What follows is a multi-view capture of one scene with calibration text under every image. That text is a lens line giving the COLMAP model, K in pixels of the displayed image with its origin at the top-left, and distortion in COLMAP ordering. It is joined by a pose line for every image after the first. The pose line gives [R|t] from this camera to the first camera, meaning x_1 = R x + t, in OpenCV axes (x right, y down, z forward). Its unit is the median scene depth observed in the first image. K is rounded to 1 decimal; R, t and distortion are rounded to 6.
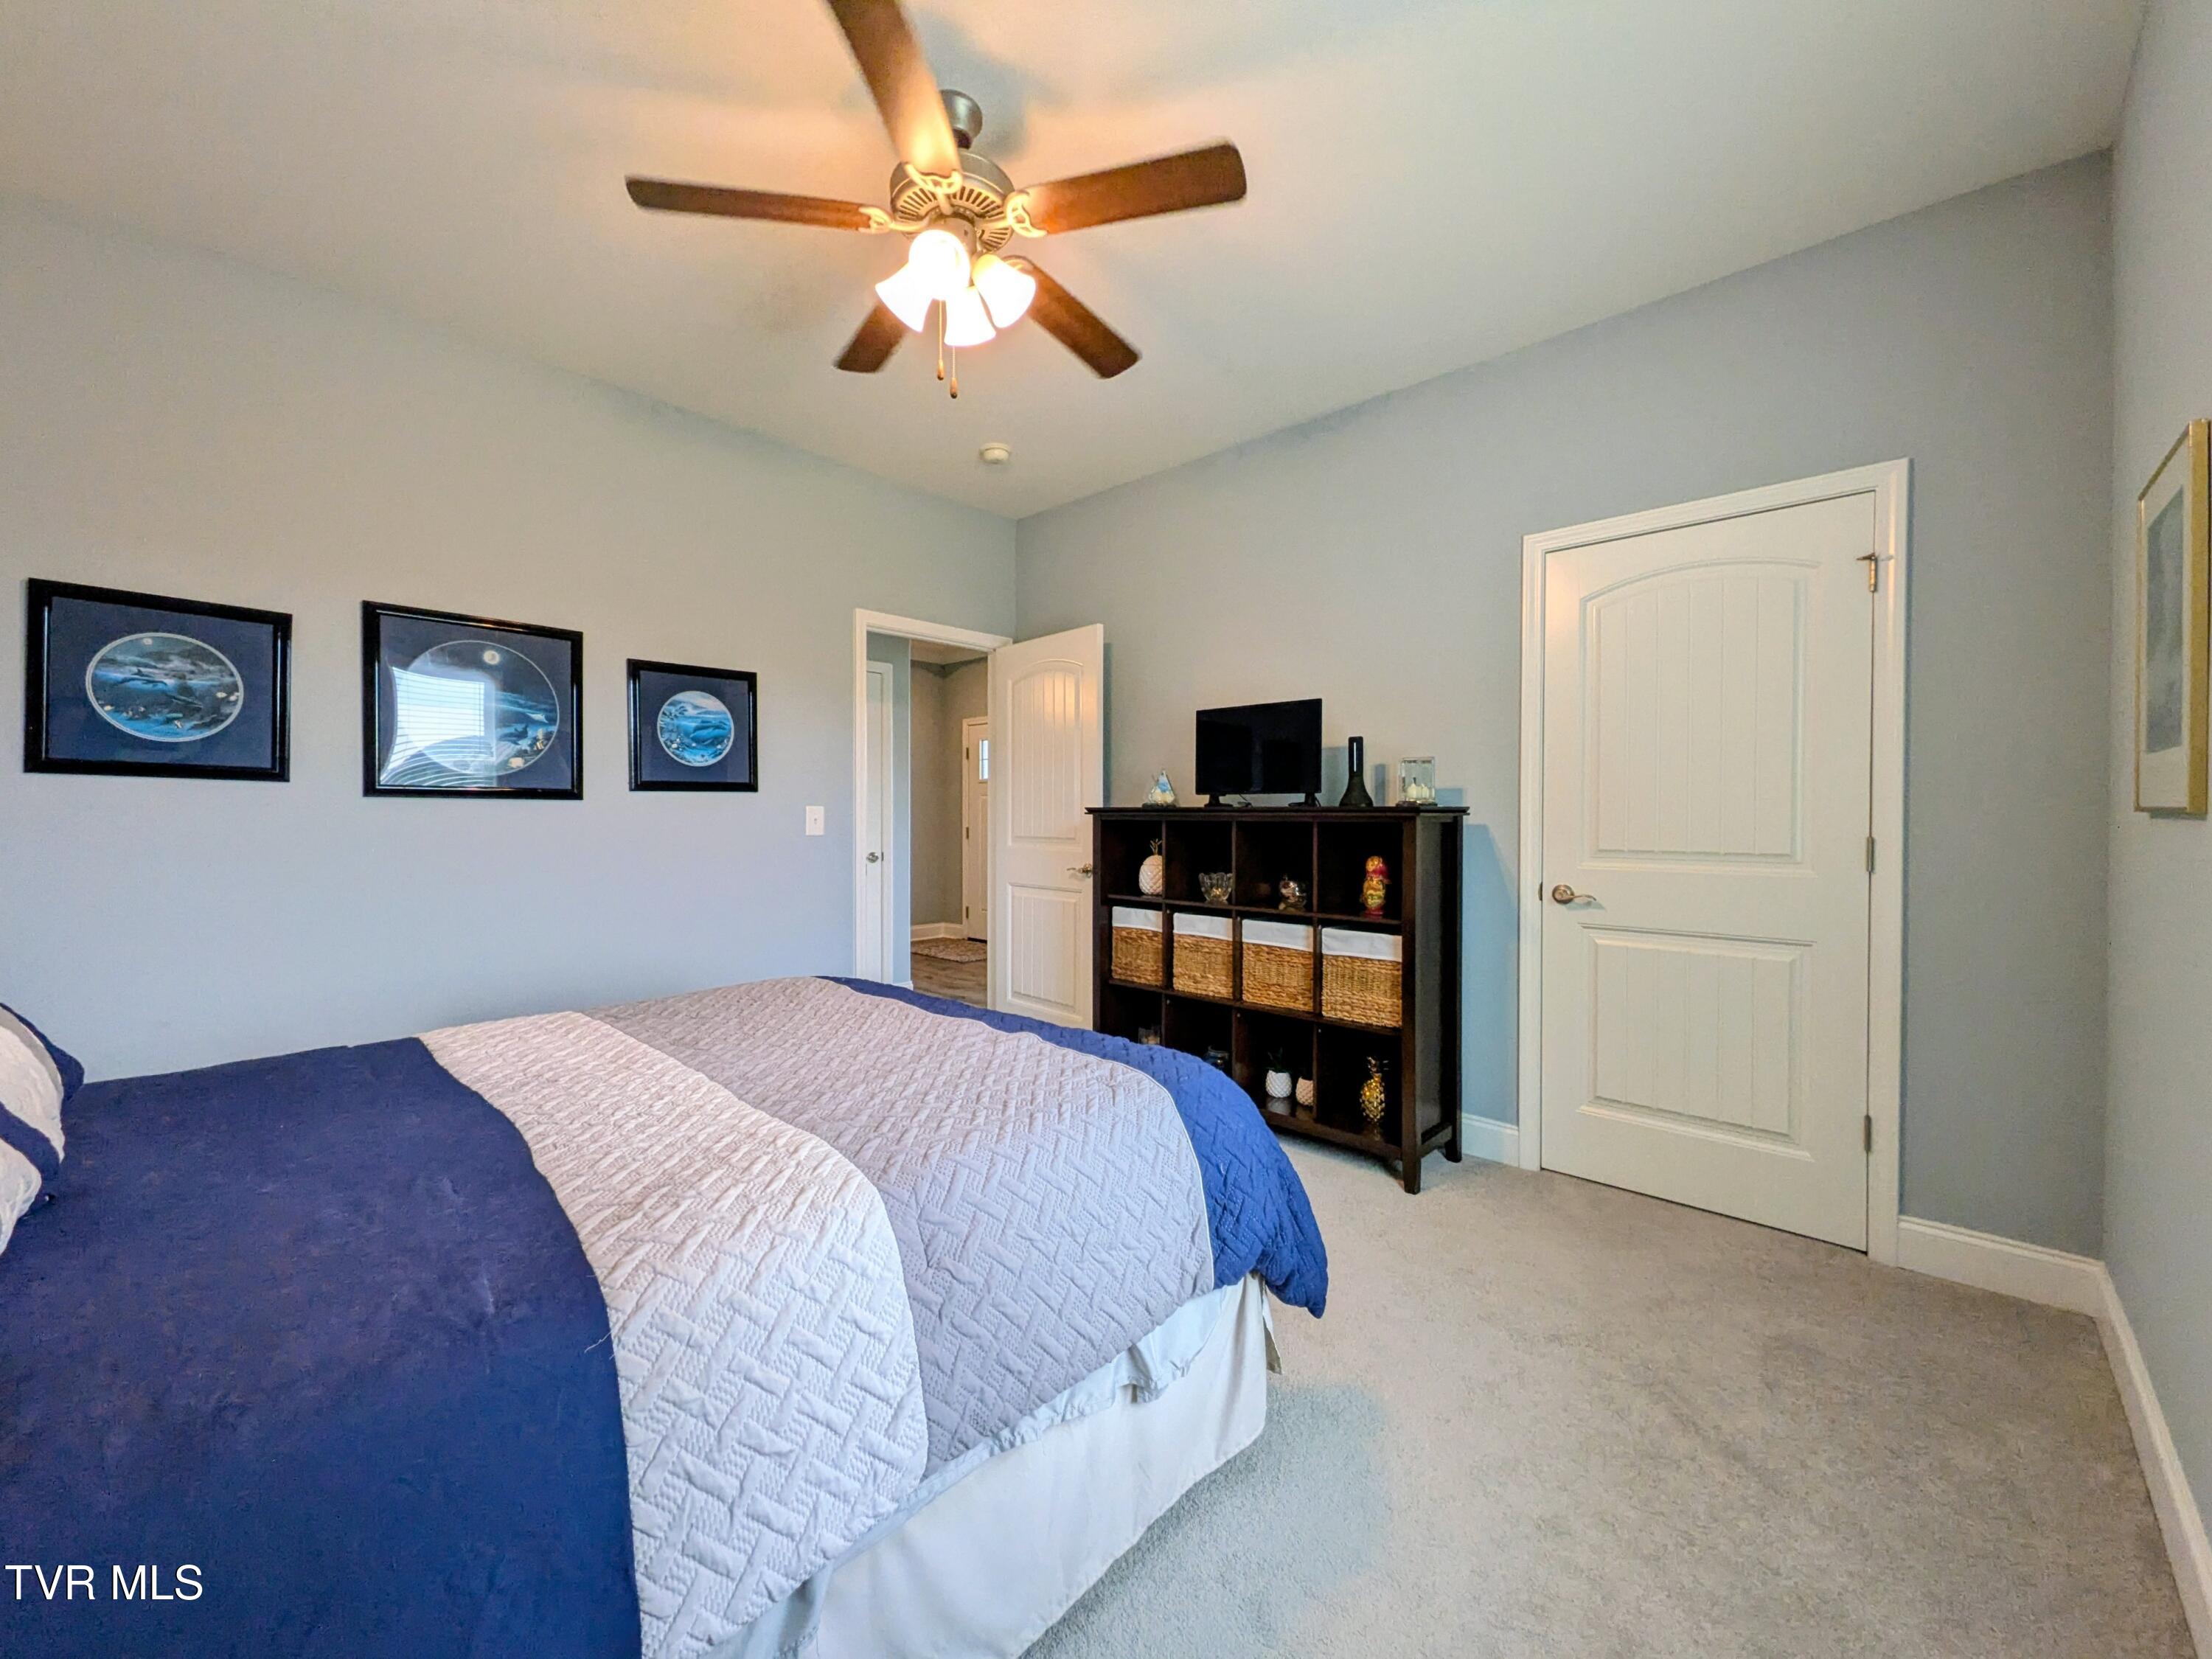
lens RADIAL K [[864.4, 0, 1106.0], [0, 864.4, 829.5], [0, 0, 1]] dist [0.001040, -0.000047]
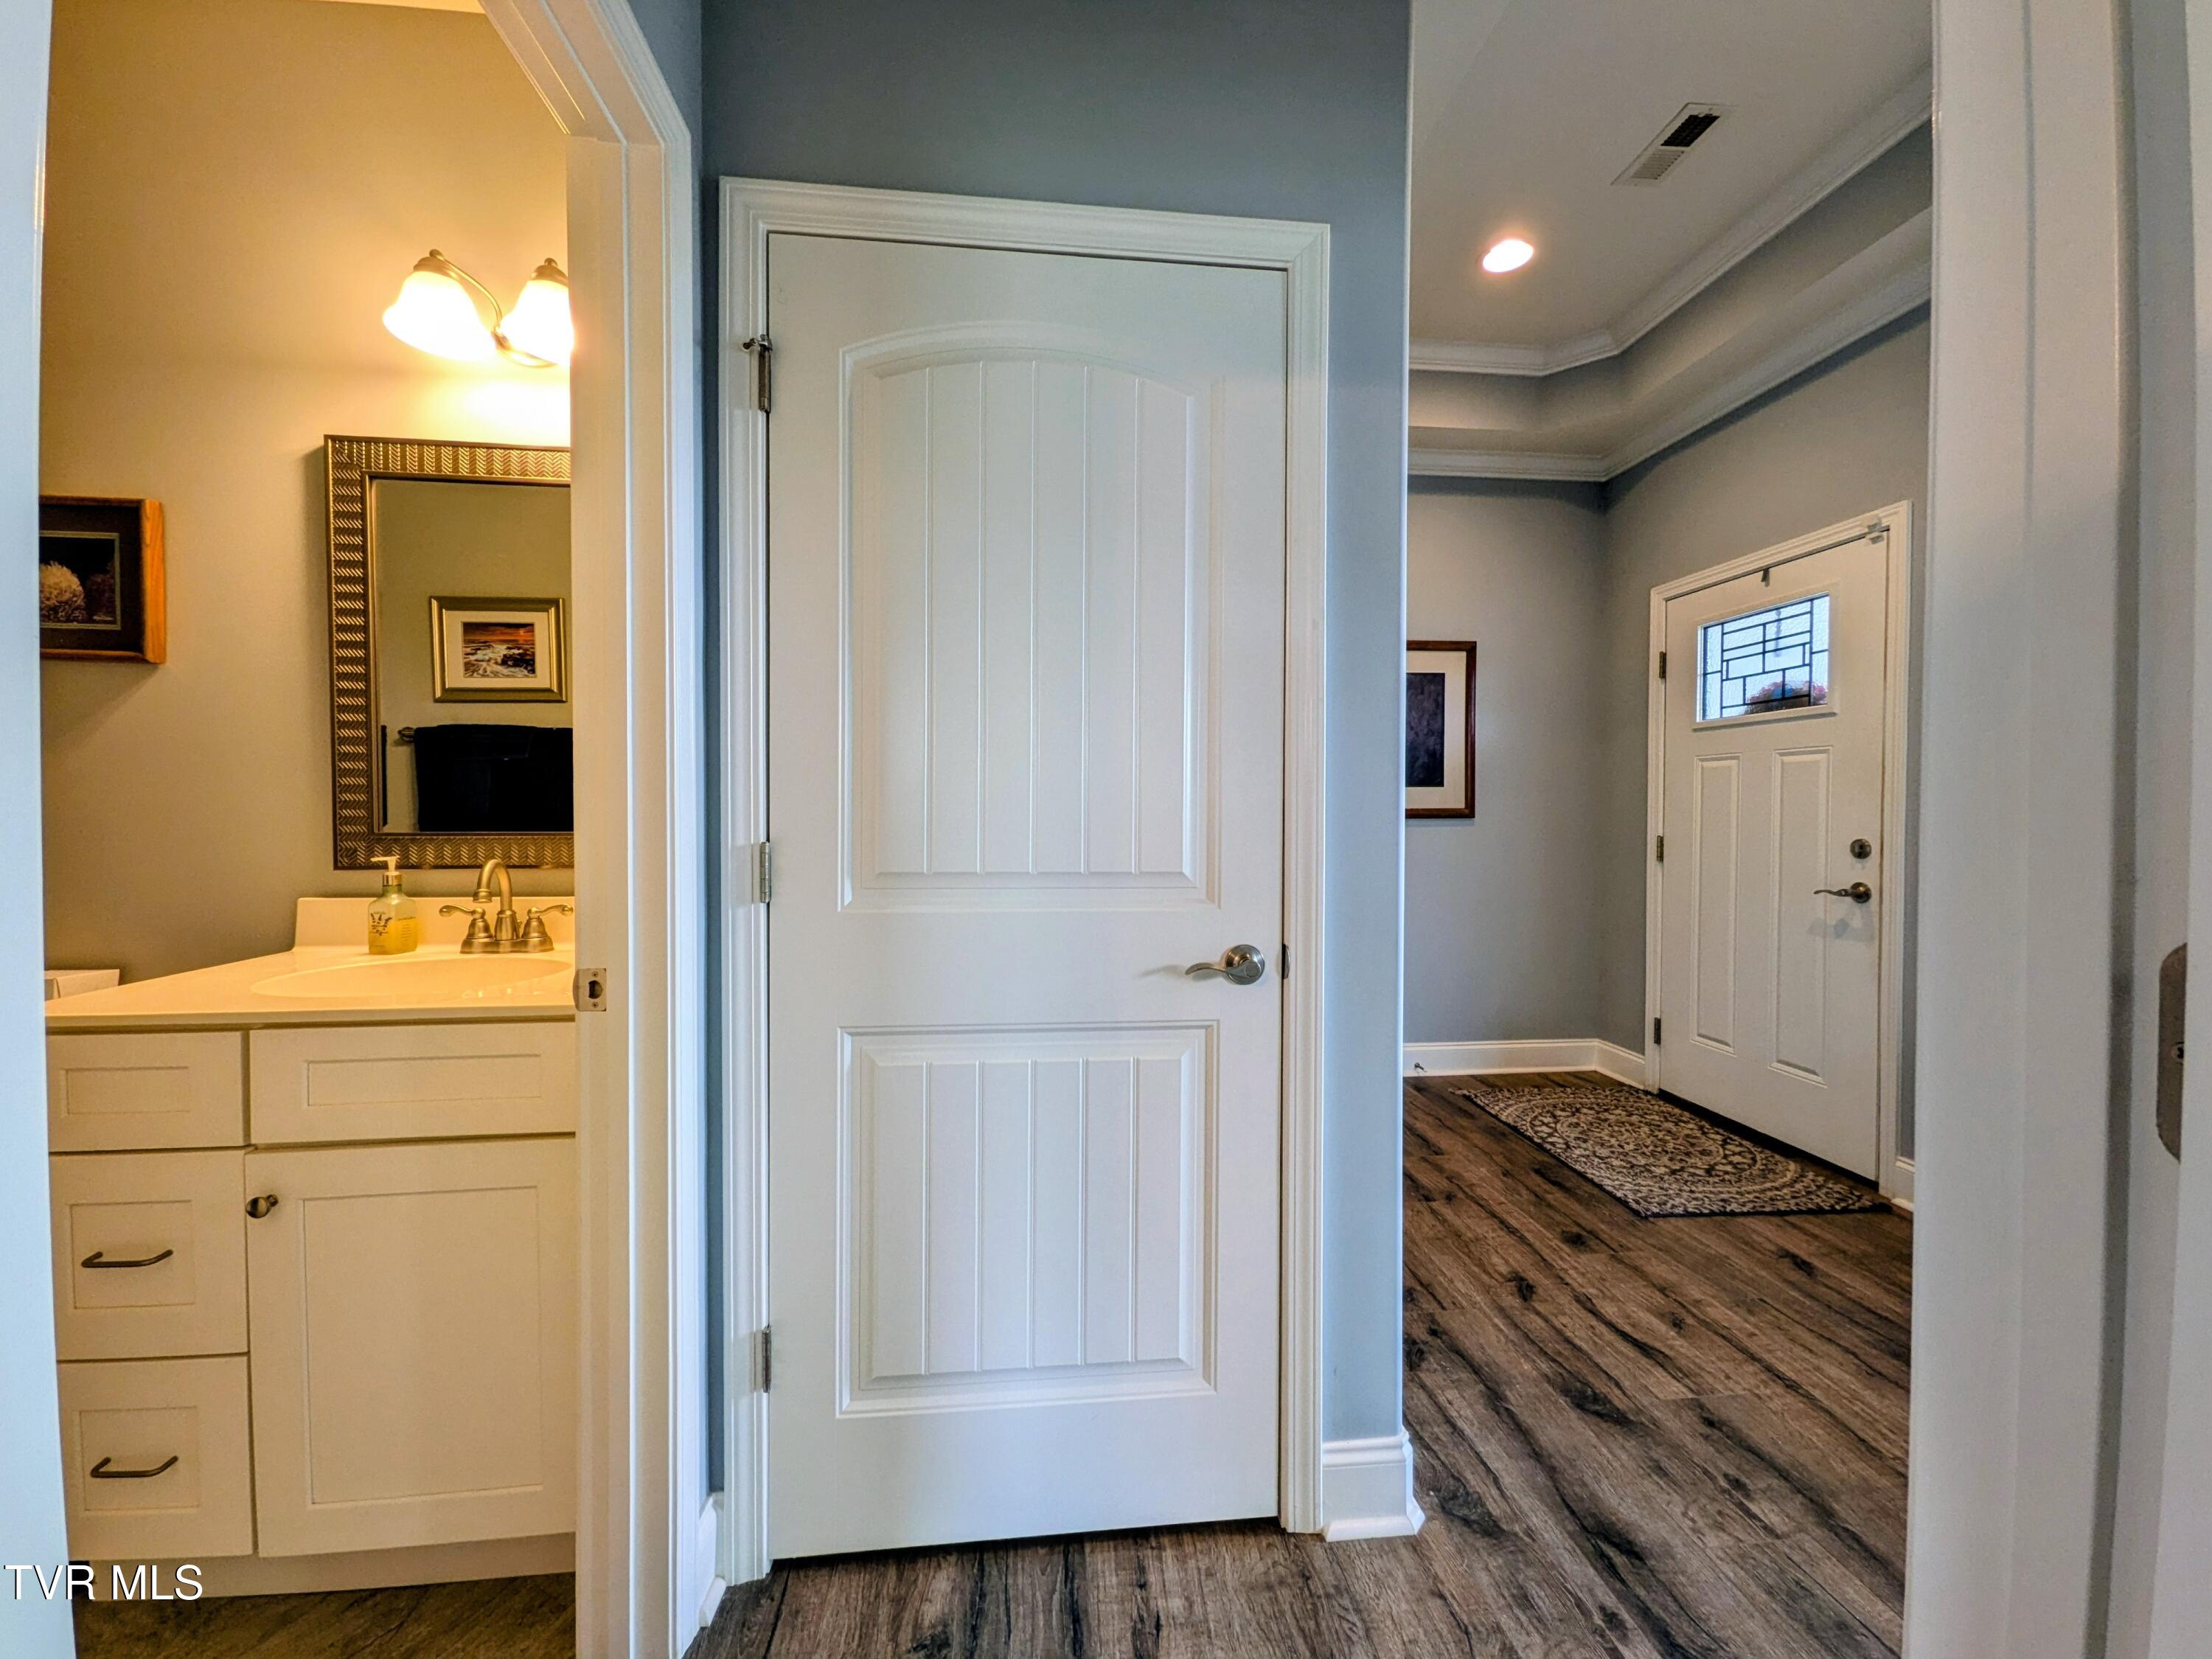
lens RADIAL K [[864.4, 0, 1106.0], [0, 864.4, 829.5], [0, 0, 1]] dist [0.001040, -0.000047]
pose [[0.747100, 0.009924, -0.664637, -0.079636], [-0.009775, 0.999944, 0.003944, -0.006200], [0.664639, 0.003550, 0.747156, 0.490198]]
